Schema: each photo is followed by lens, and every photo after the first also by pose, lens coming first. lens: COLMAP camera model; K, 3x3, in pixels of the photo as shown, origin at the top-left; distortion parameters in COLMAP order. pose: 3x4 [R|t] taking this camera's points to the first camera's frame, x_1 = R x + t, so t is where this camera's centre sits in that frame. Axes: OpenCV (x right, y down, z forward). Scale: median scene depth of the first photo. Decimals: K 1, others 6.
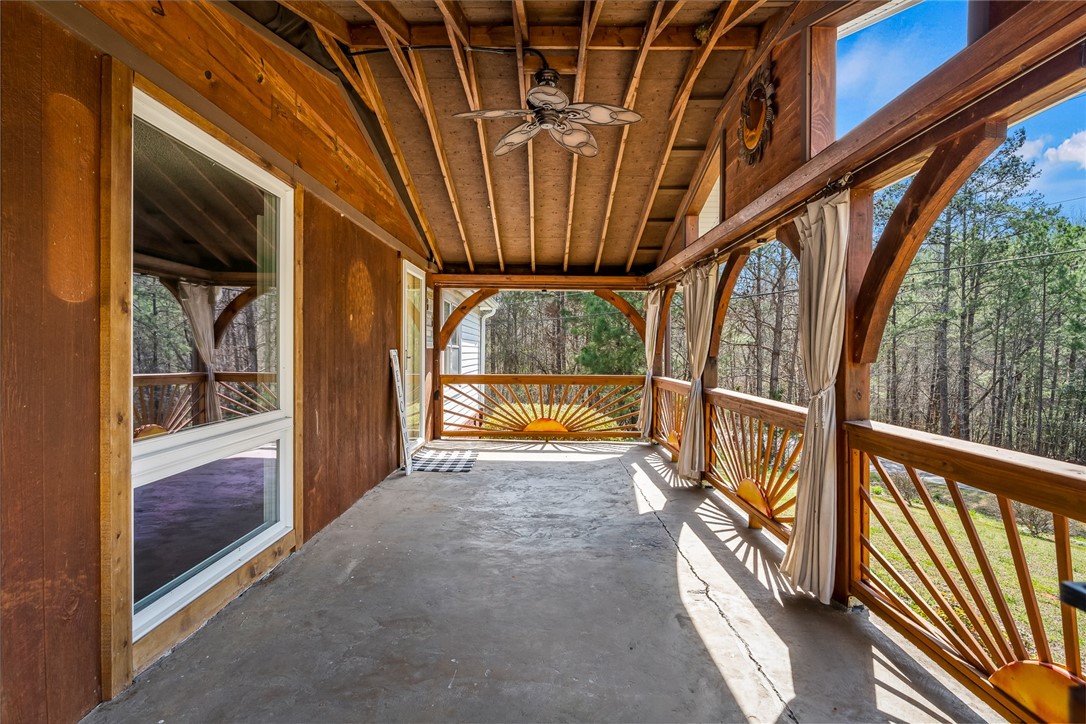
lens RADIAL K [[543.8, 0, 543.0], [0, 543.8, 362.0], [0, 0, 1]] dist [-0.000931, 0.000142]
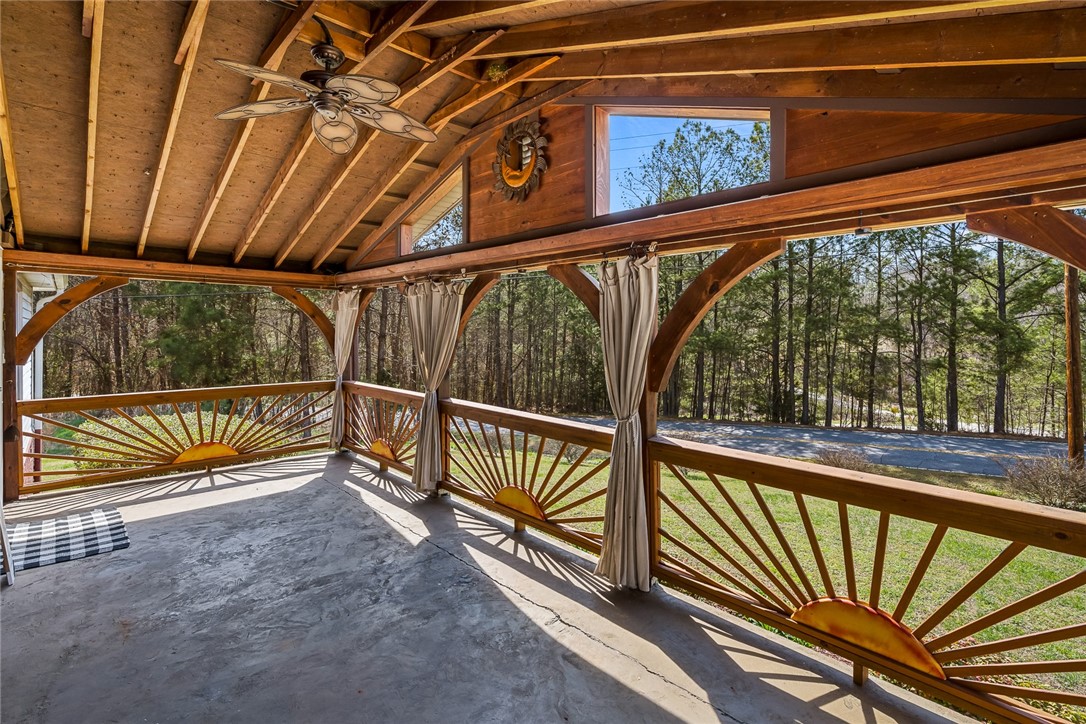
lens RADIAL K [[504.6, 0, 563.1], [0, 504.6, 338.2], [0, 0, 1]] dist [-0.003560, 0.000522]
pose [[0.721128, -0.010357, 0.692725, -0.252217], [0.015559, 0.999878, -0.001247, -0.081569], [-0.692628, 0.011677, 0.721201, 0.195272]]
